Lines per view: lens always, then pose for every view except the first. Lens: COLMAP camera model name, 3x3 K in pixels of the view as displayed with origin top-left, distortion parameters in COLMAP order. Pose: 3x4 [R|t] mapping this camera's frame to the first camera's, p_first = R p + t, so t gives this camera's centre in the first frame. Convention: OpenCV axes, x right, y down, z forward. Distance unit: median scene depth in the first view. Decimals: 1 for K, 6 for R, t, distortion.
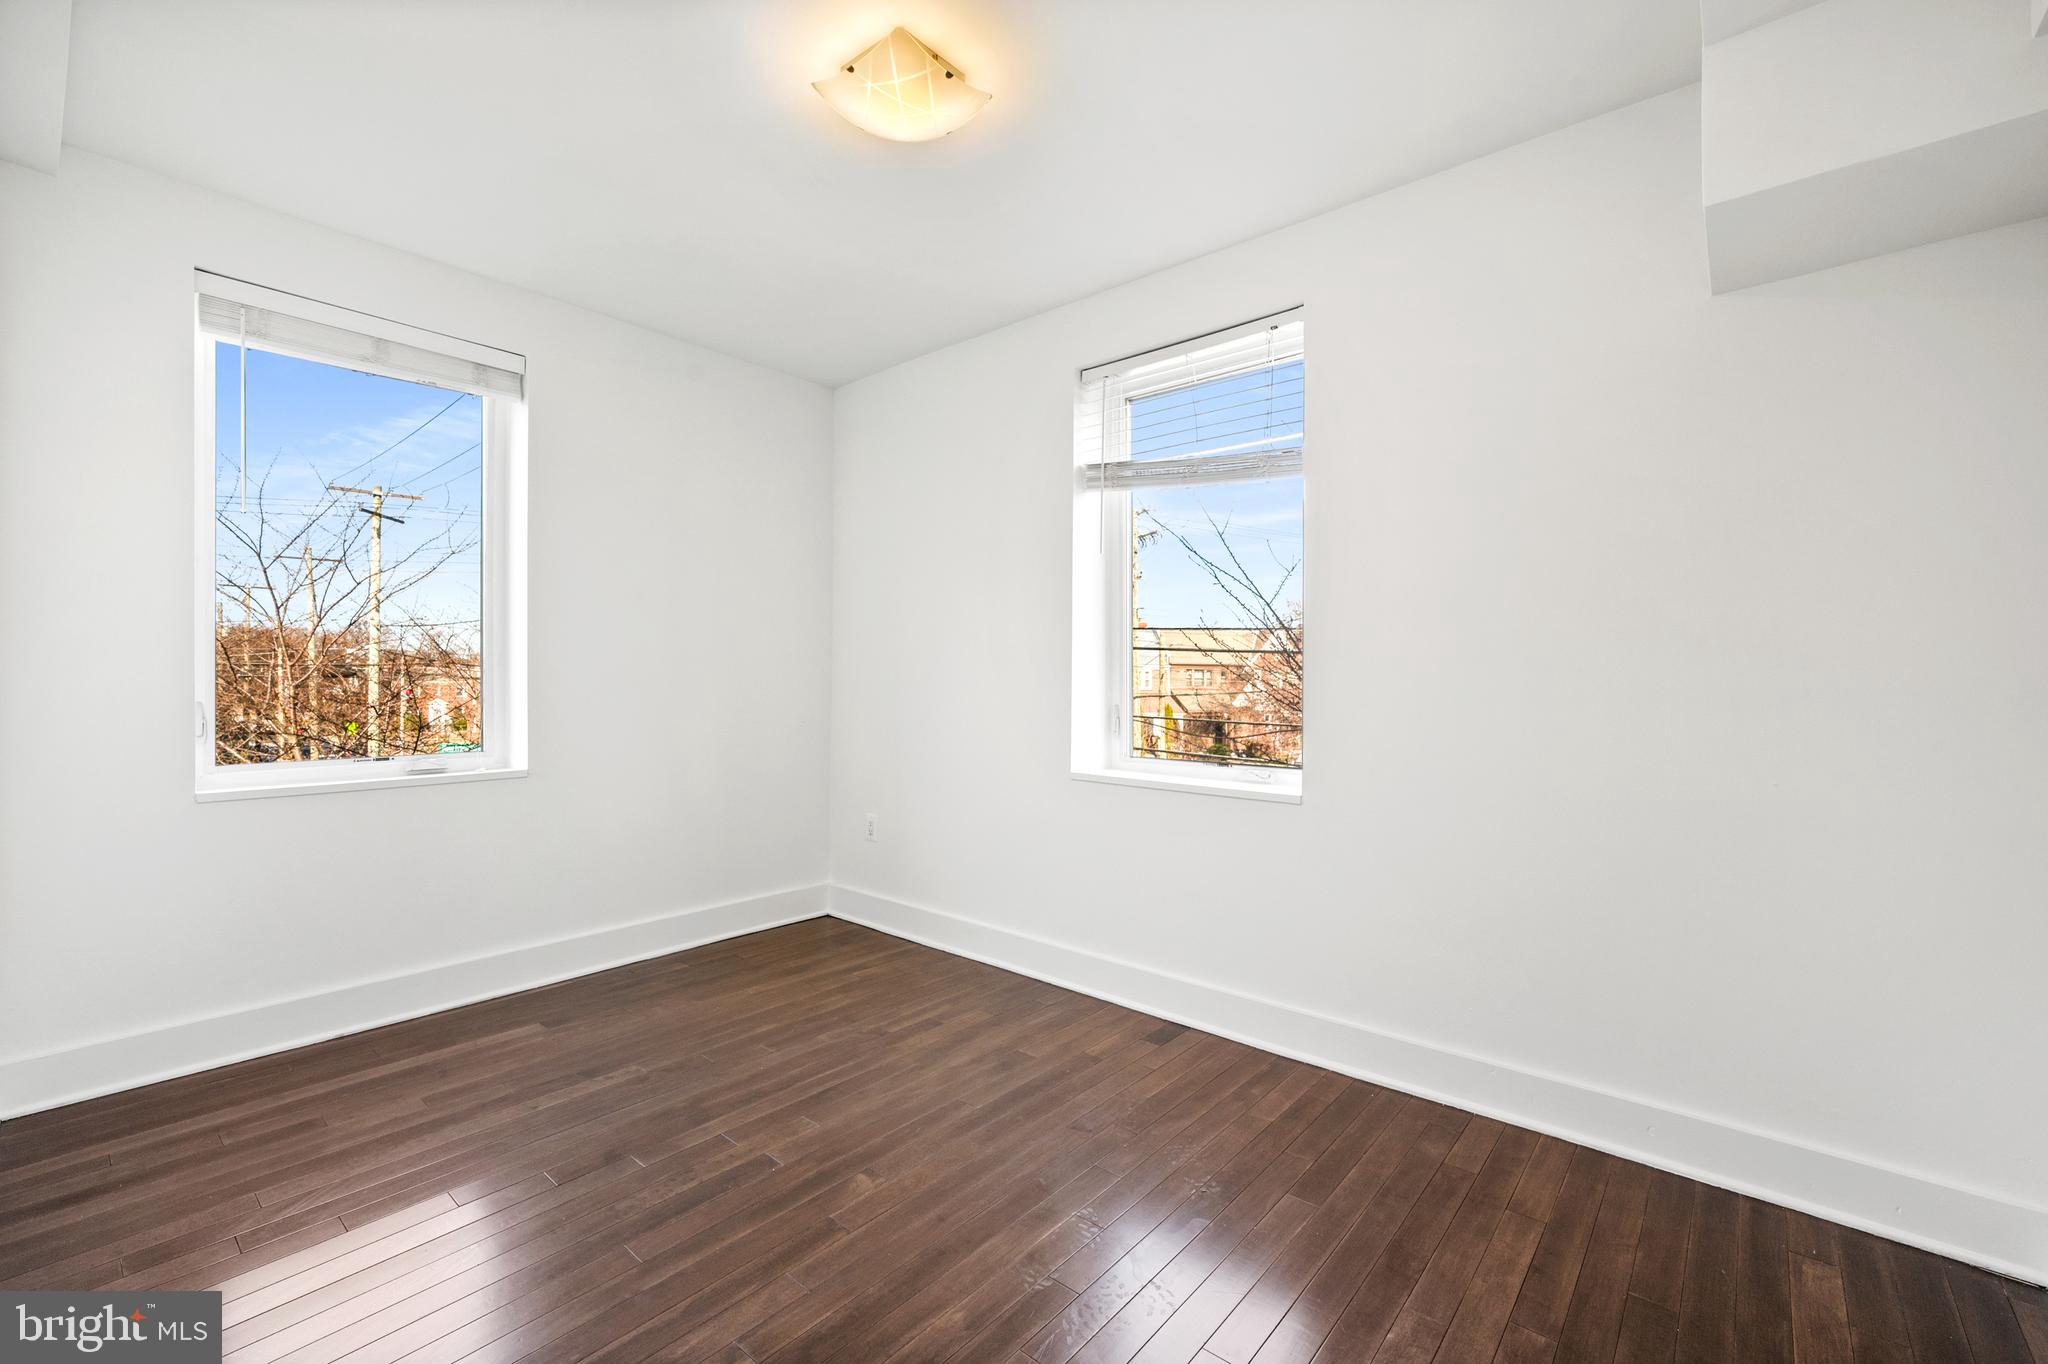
lens RADIAL K [[845.6, 0, 1014.6], [0, 845.6, 685.7], [0, 0, 1]] dist [0.001900, -0.000014]
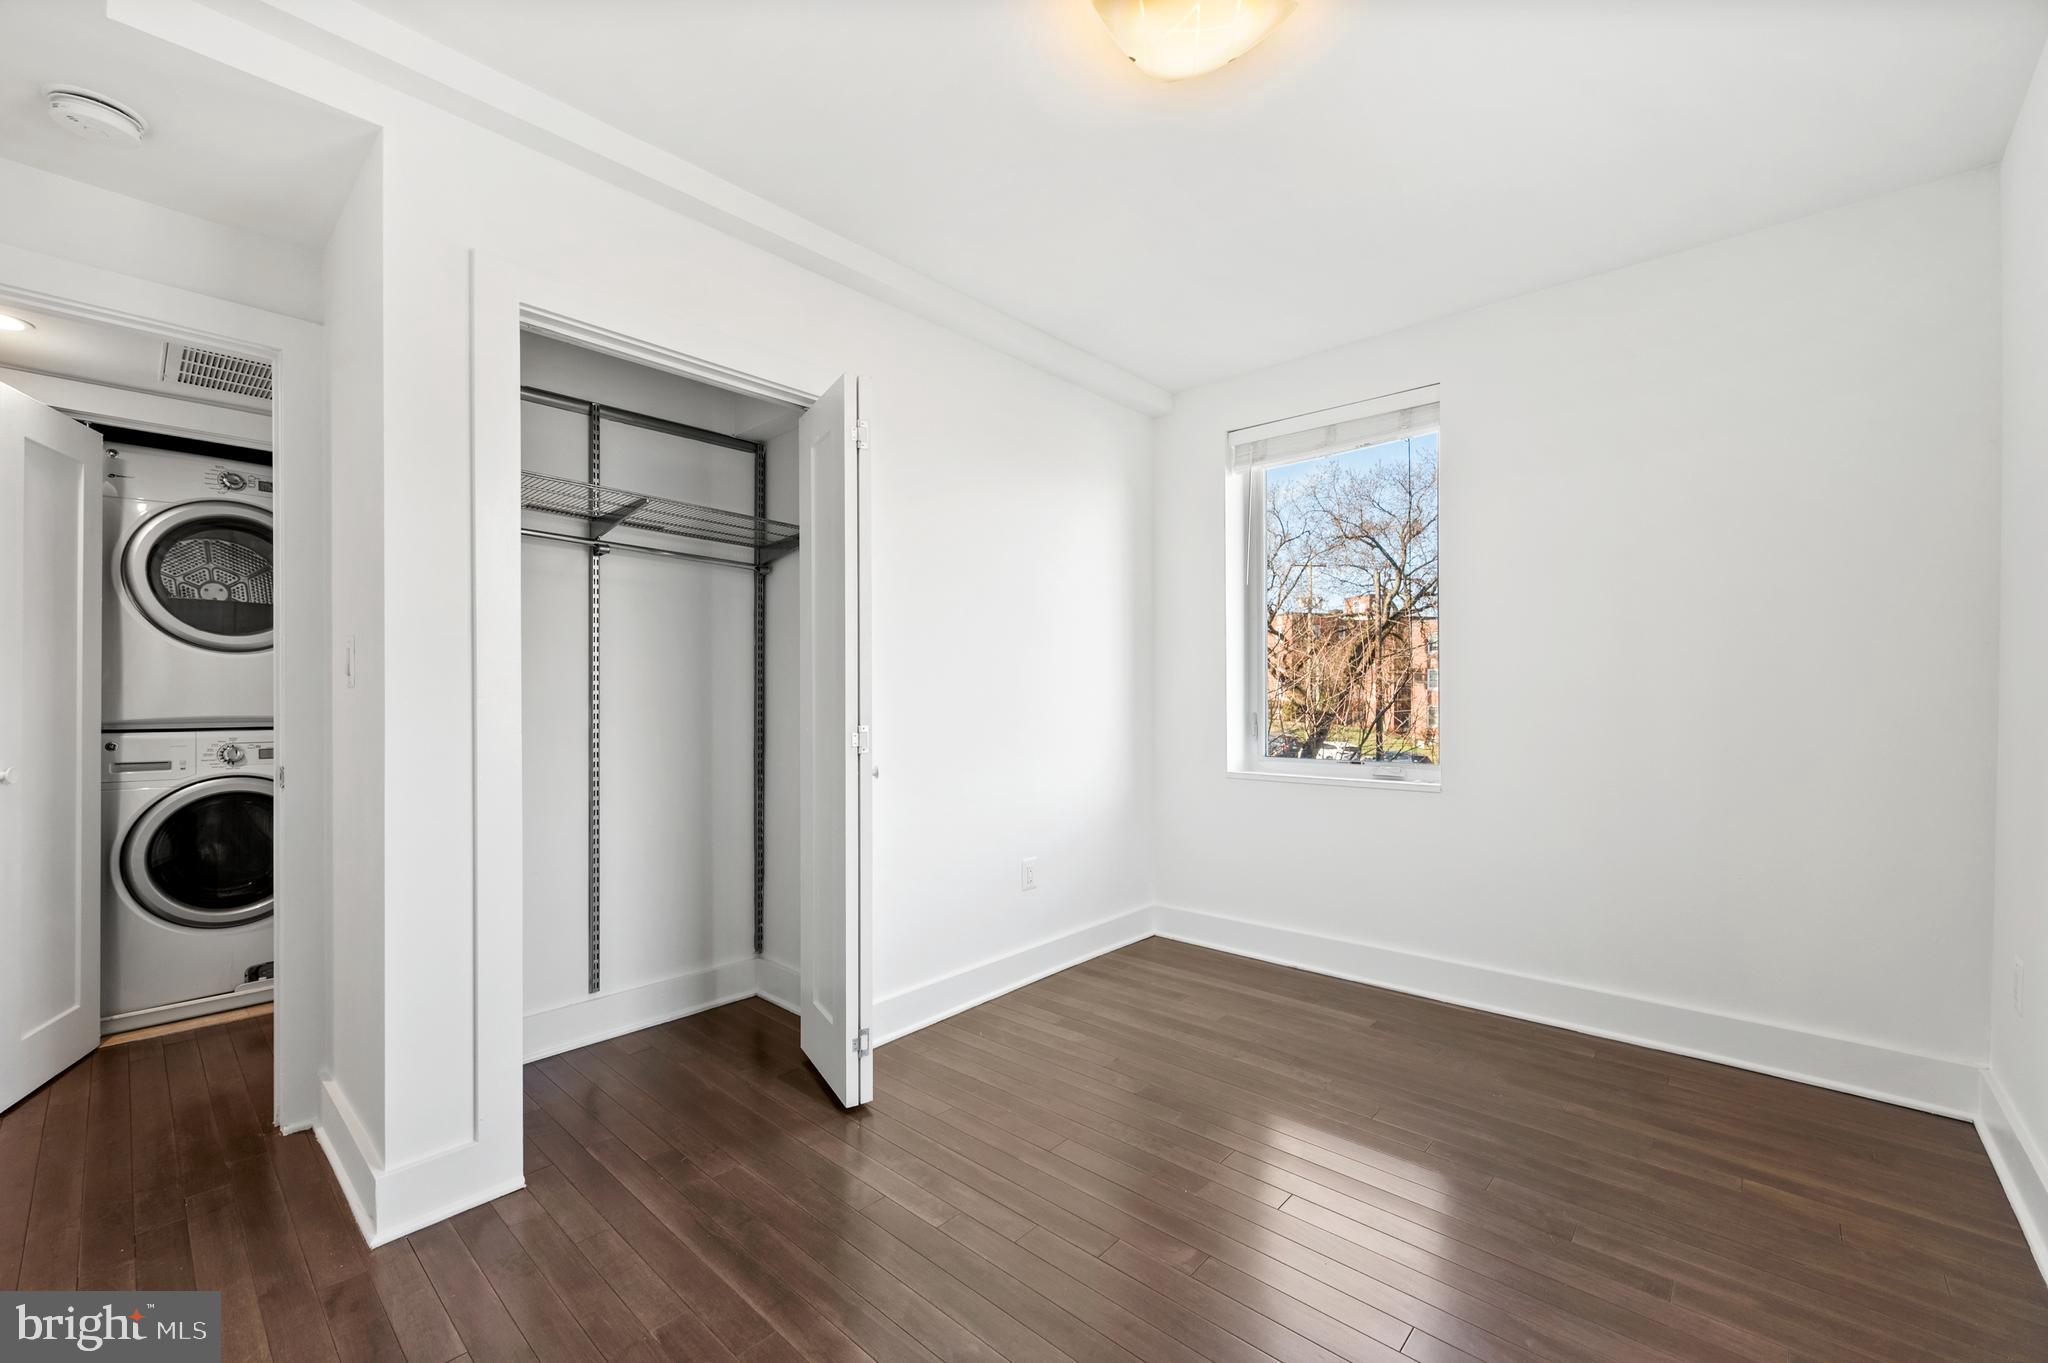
lens RADIAL K [[823.4, 0, 1021.2], [0, 823.4, 667.2], [0, 0, 1]] dist [0.001187, 0.000446]
pose [[-0.008535, -0.038174, -0.999235, 0.465776], [-0.008559, 0.999237, -0.038101, 0.002324], [0.999927, 0.008227, -0.008855, 0.546191]]
